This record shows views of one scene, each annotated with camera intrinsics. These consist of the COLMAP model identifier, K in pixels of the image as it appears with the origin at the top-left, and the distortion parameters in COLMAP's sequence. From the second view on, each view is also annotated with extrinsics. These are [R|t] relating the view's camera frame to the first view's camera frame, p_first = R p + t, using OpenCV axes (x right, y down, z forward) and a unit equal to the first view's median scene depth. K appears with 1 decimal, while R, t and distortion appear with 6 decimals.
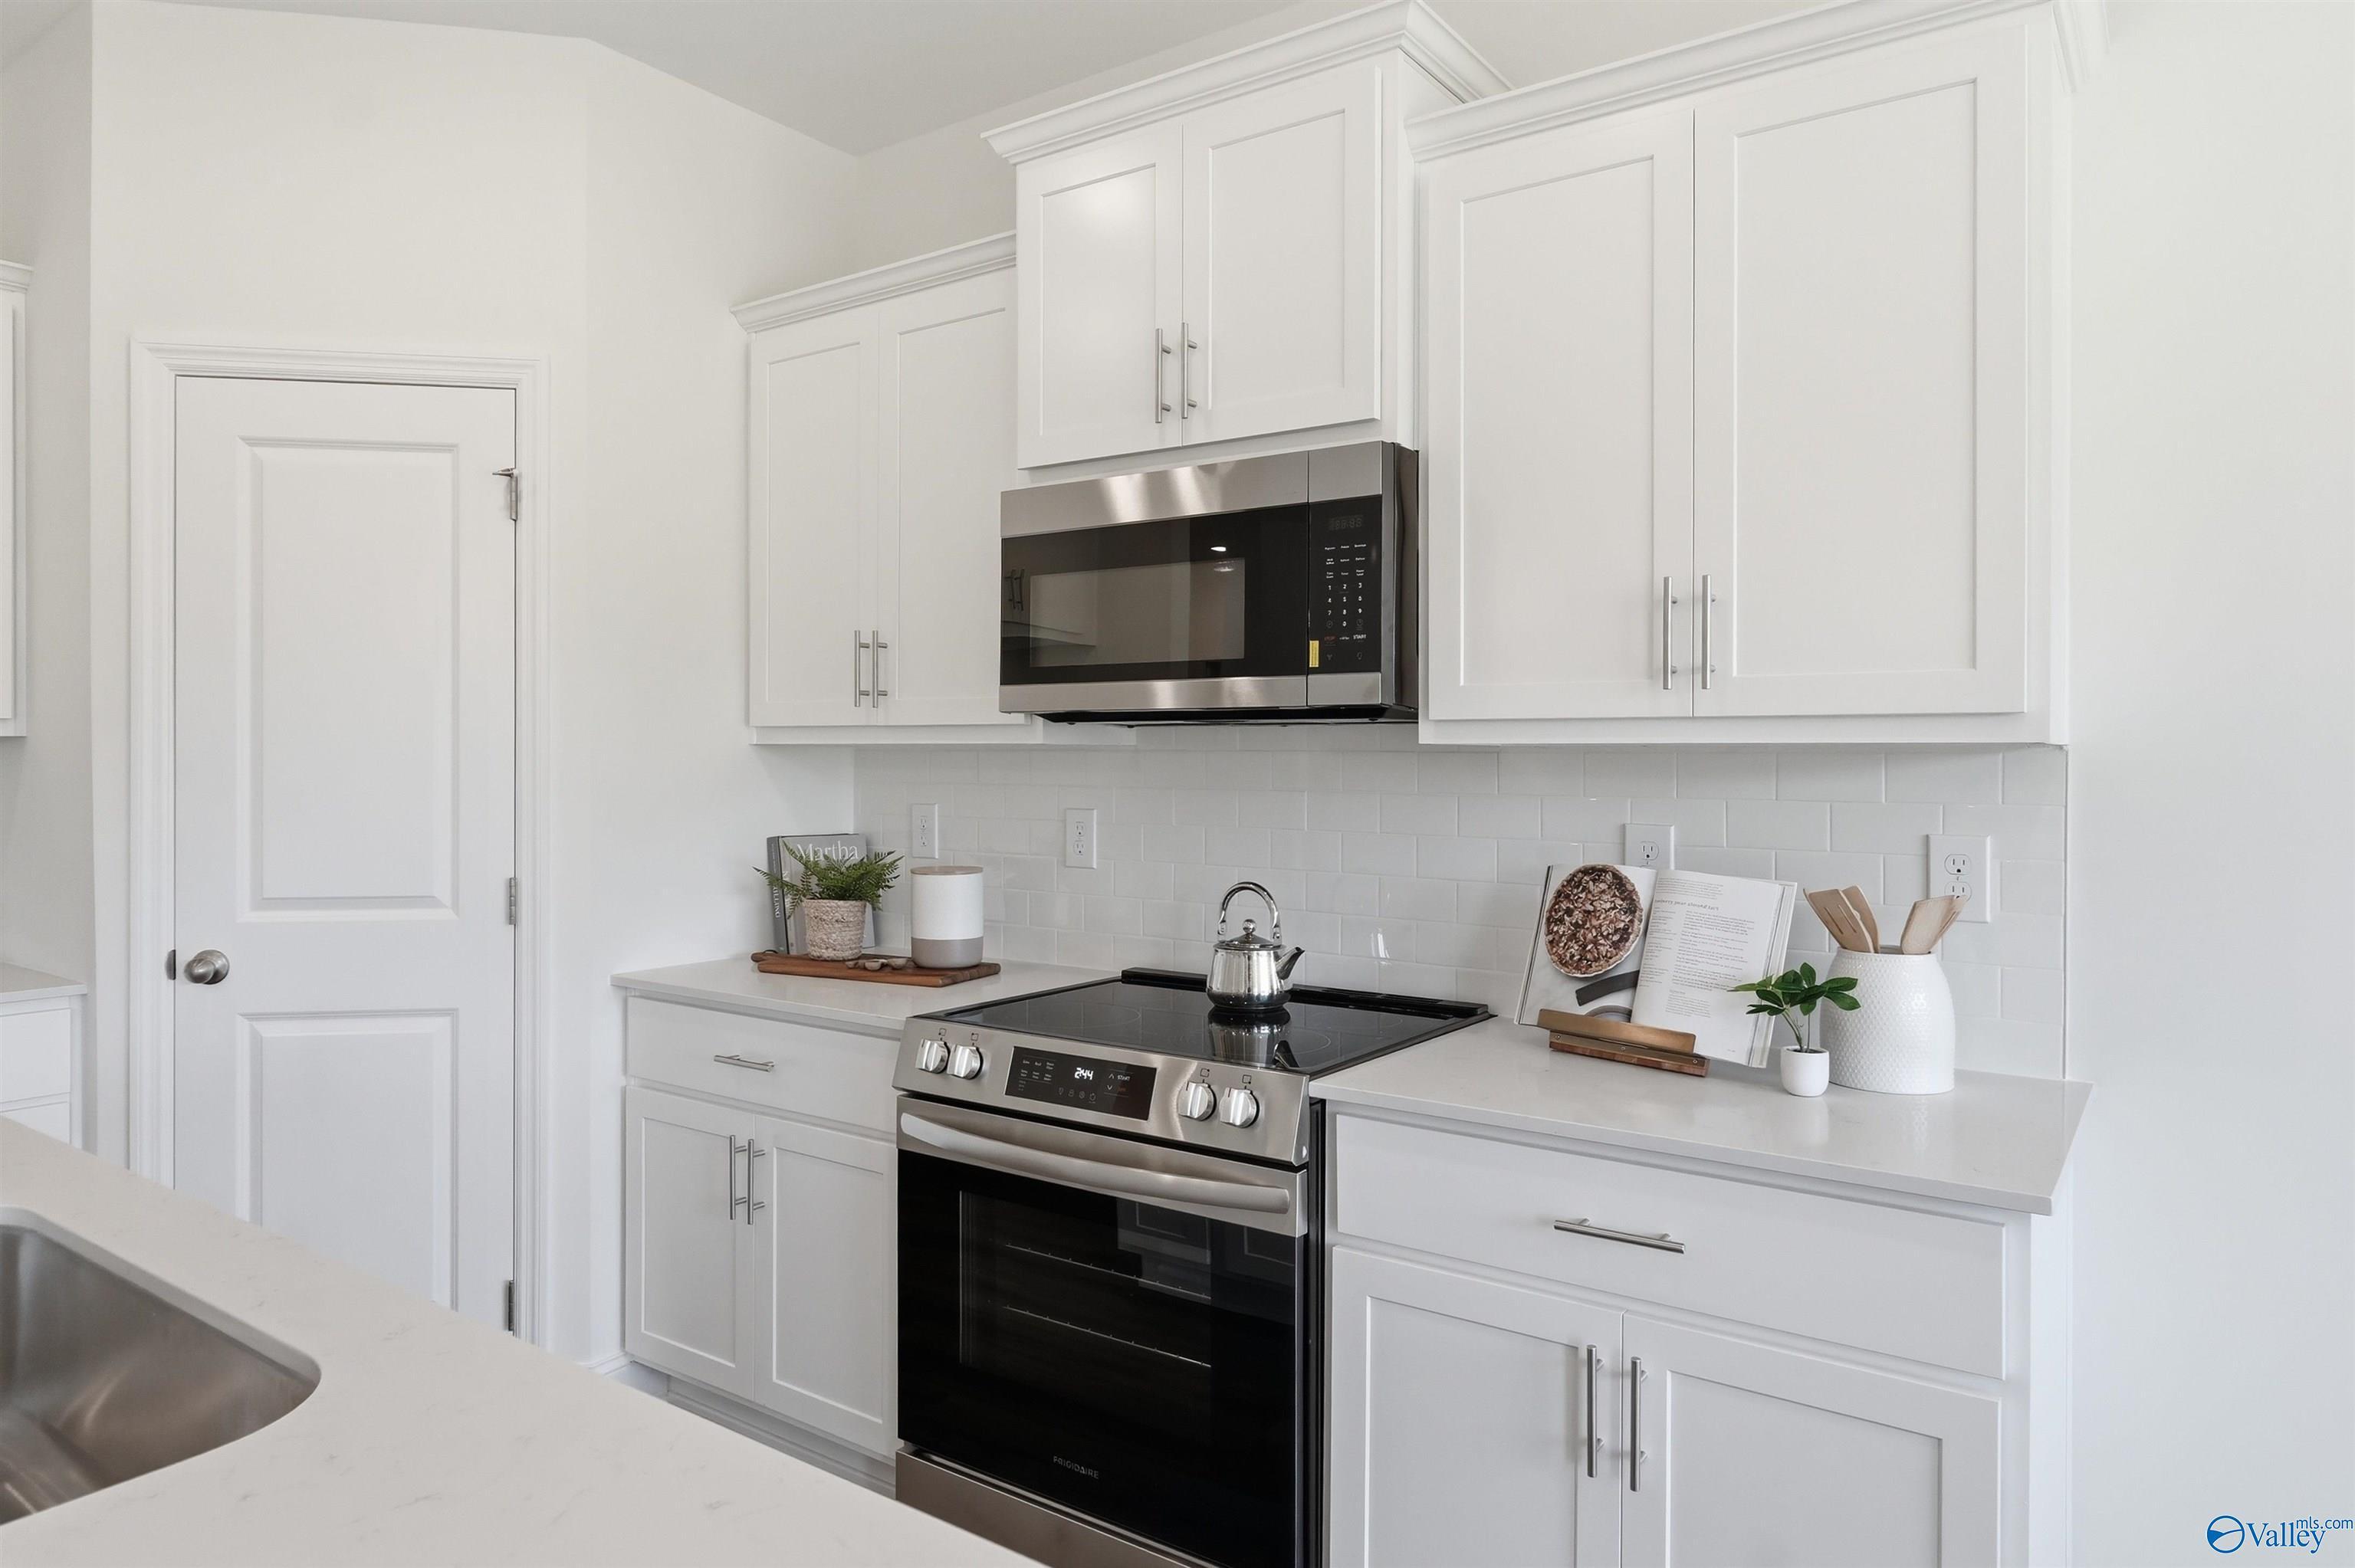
lens RADIAL K [[1480.3, 0, 1177.4], [0, 1480.3, 755.0], [0, 0, 1]] dist [-0.003776, -0.001014]
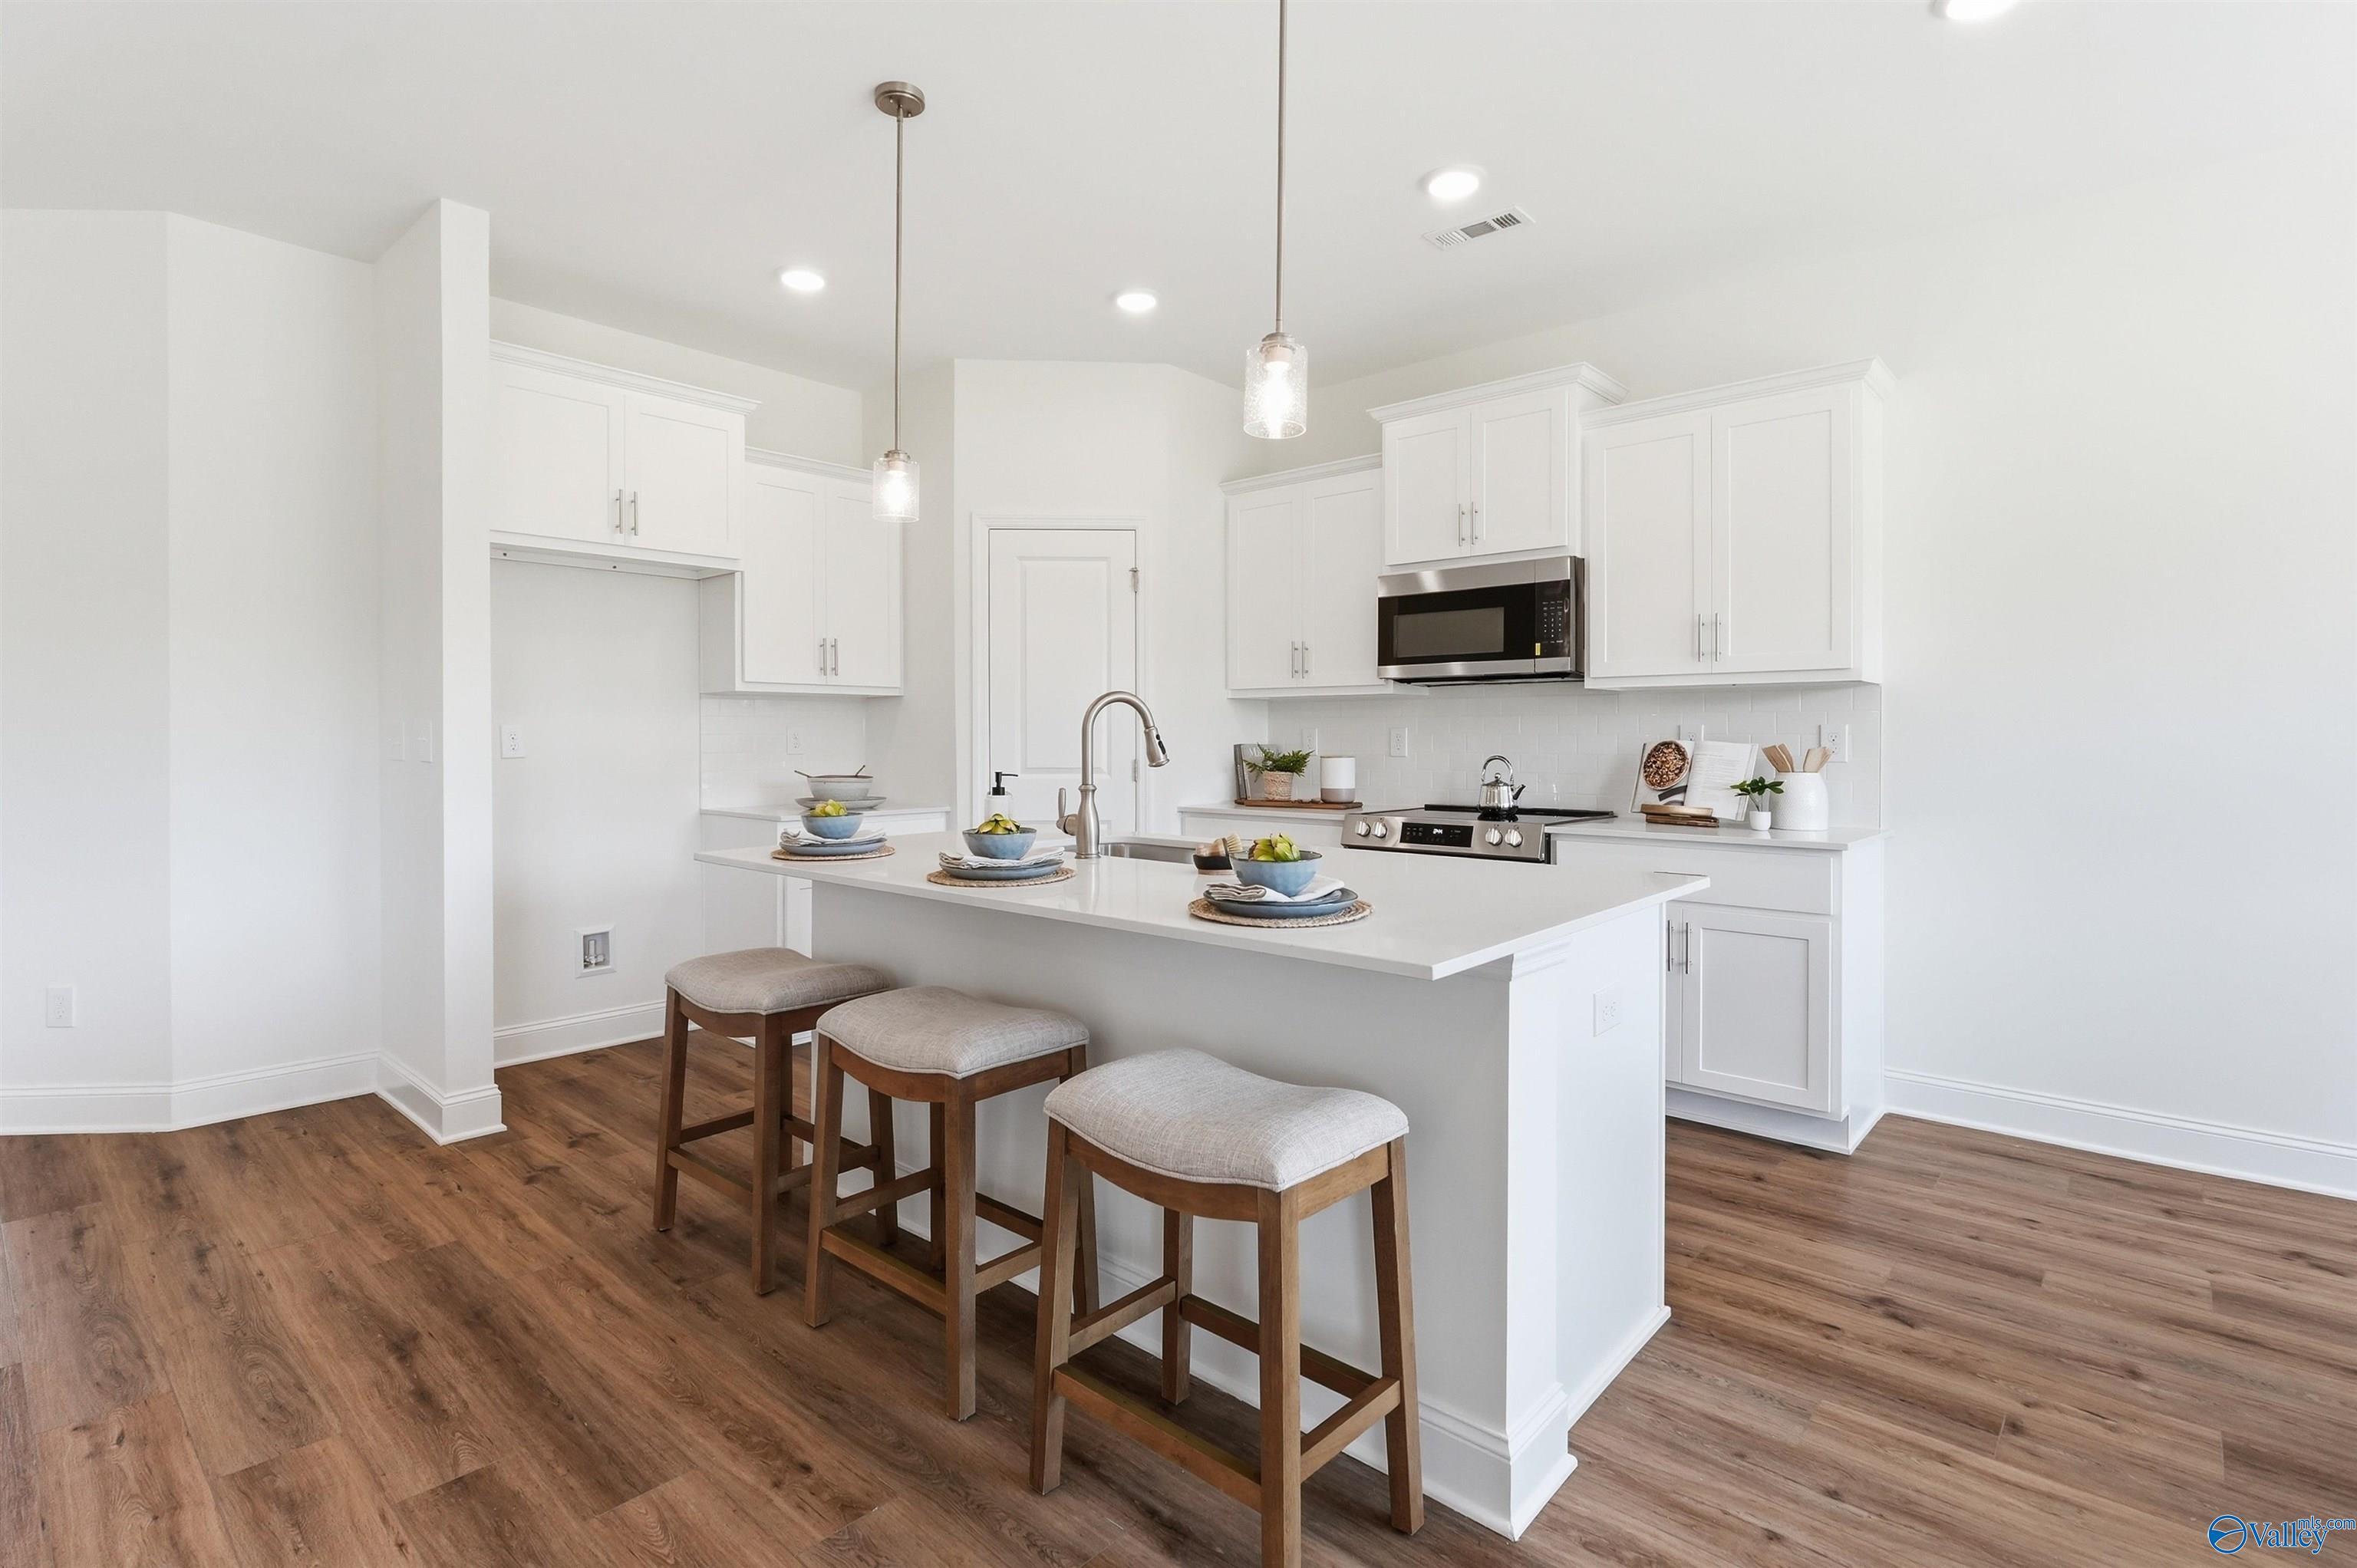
lens RADIAL K [[1134.0, 0, 1176.1], [0, 1134.0, 742.6], [0, 0, 1]] dist [0.000490, 0.000052]
pose [[0.994025, -0.003000, -0.109115, -0.266134], [0.003746, 0.999971, 0.006636, 0.060674], [0.109092, -0.007006, 0.994007, -0.782507]]
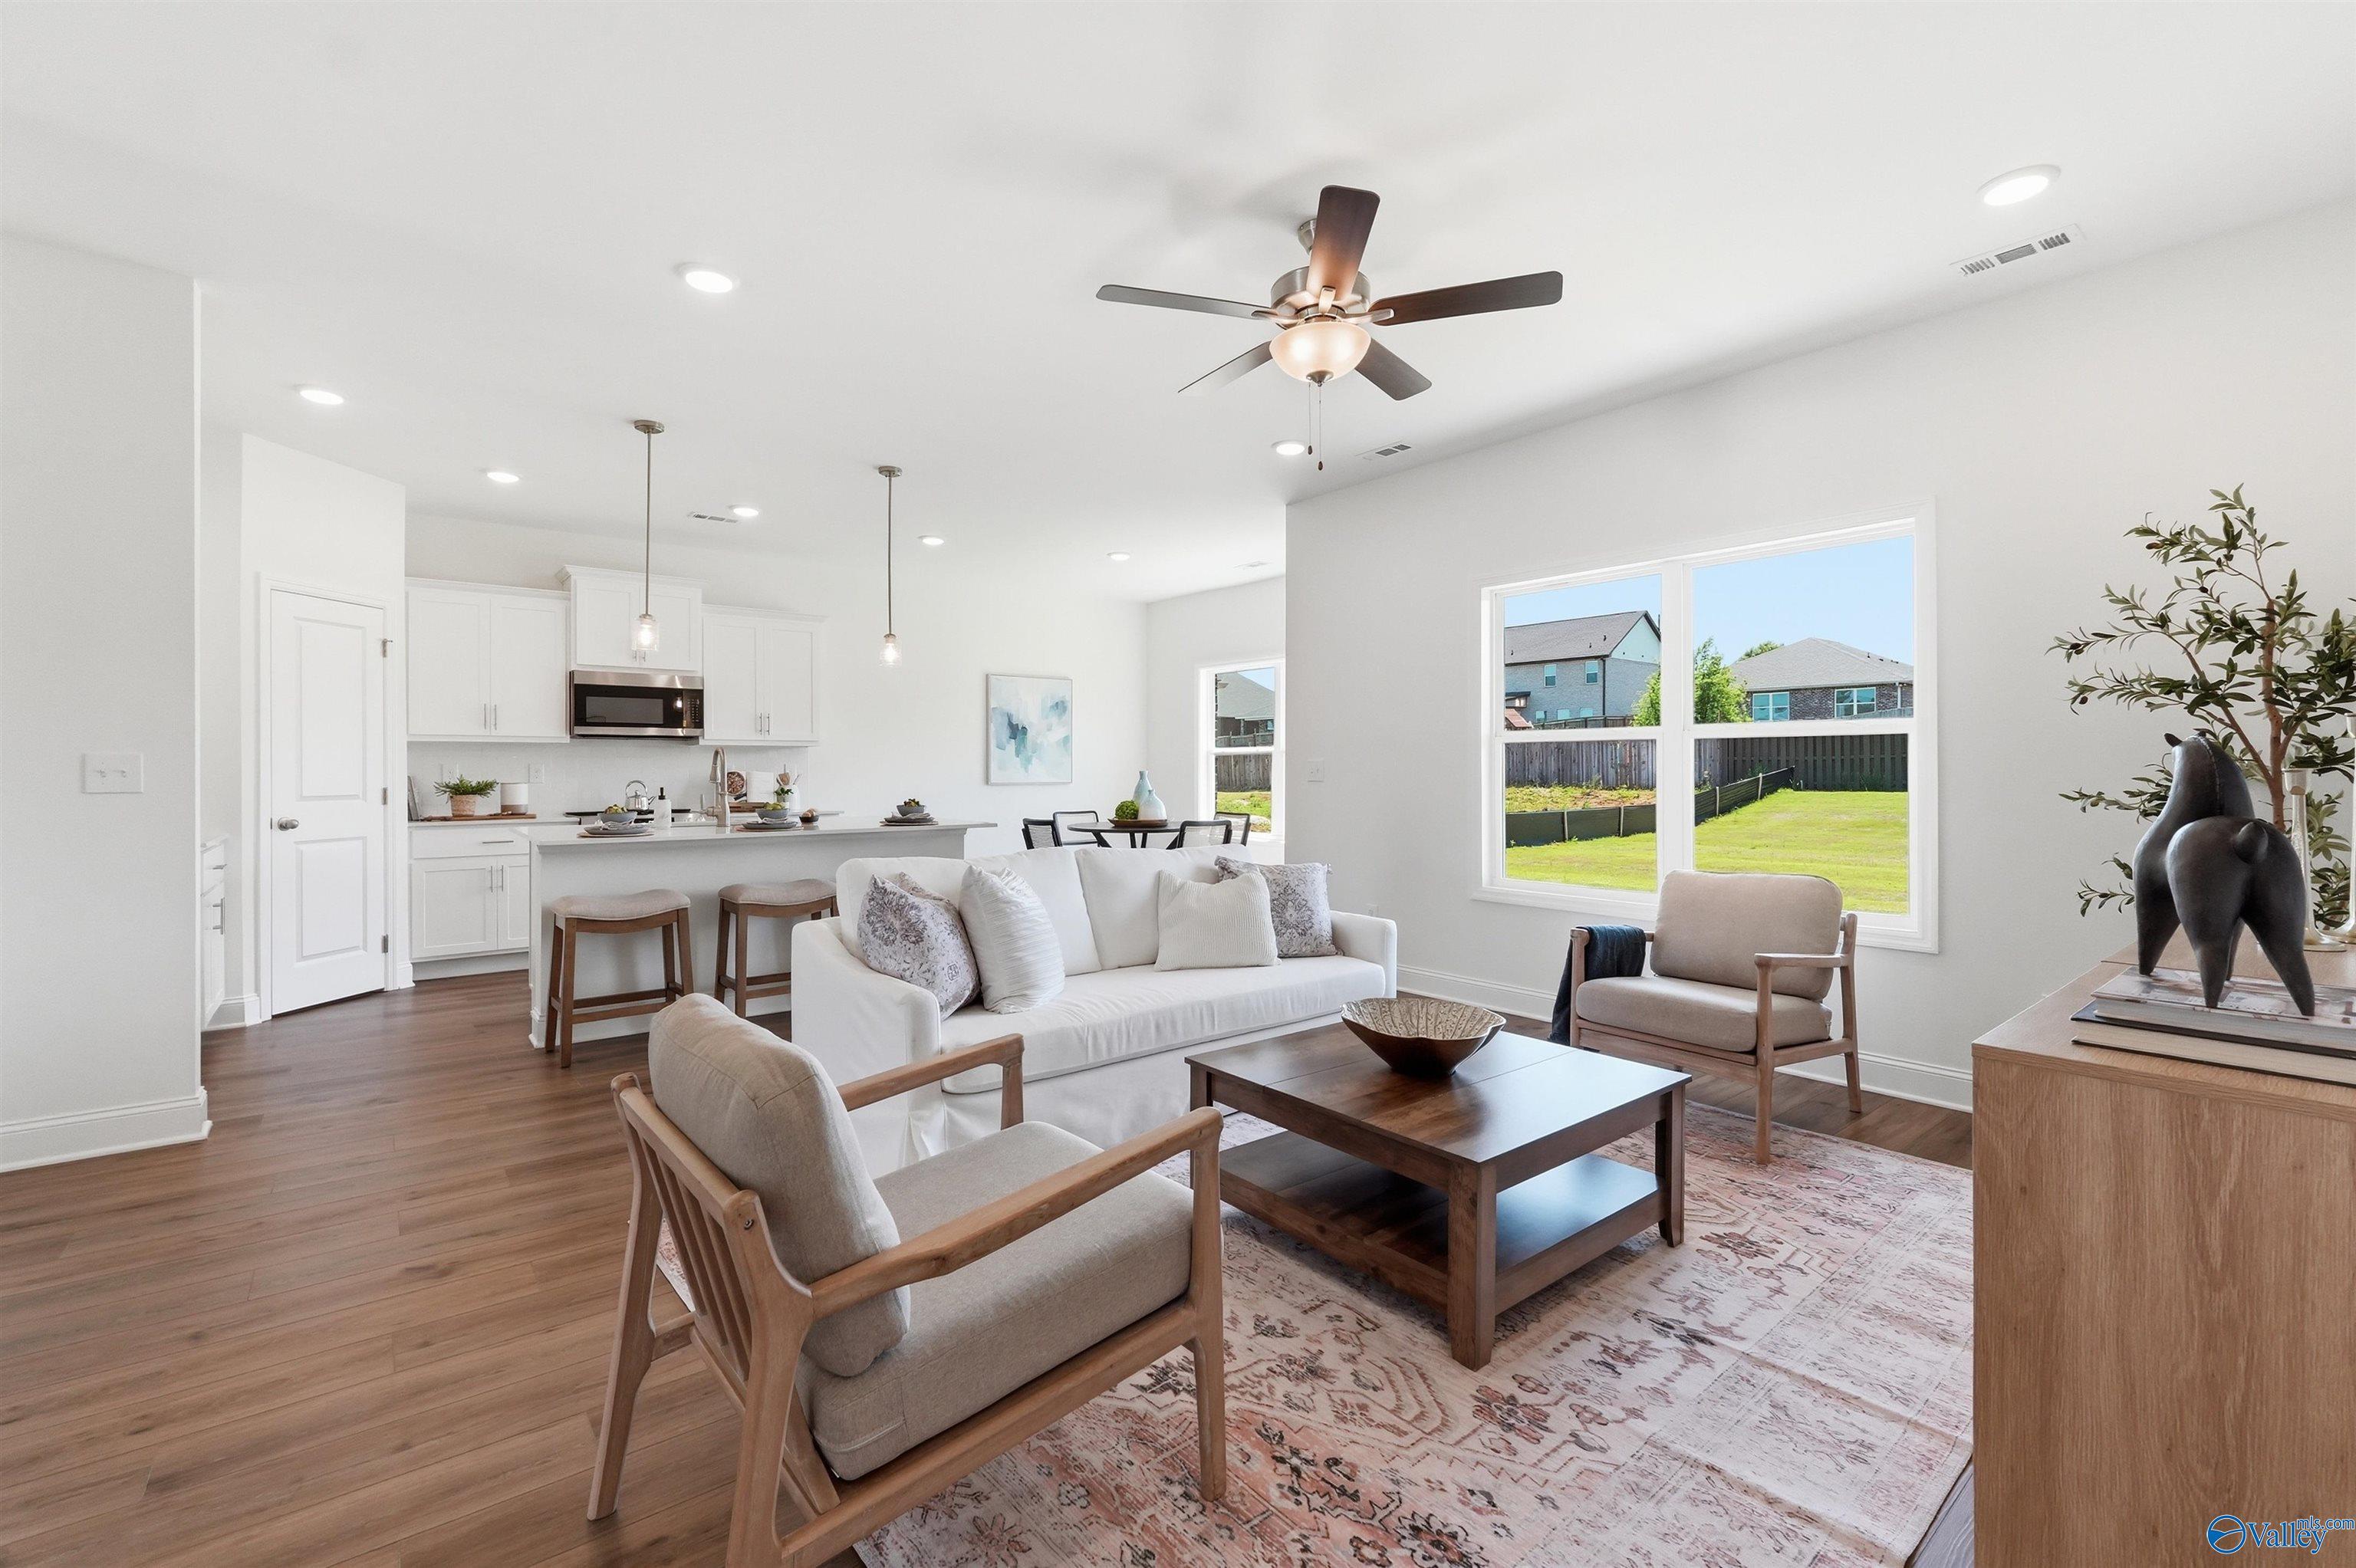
lens RADIAL K [[1008.8, 0, 1172.5], [0, 1008.8, 790.2], [0, 0, 1]] dist [-0.004450, -0.000138]
pose [[0.265810, -0.022440, 0.963764, -2.342727], [-0.001523, 0.999718, 0.023698, 0.051485], [-0.964024, -0.007767, 0.265701, -1.135850]]
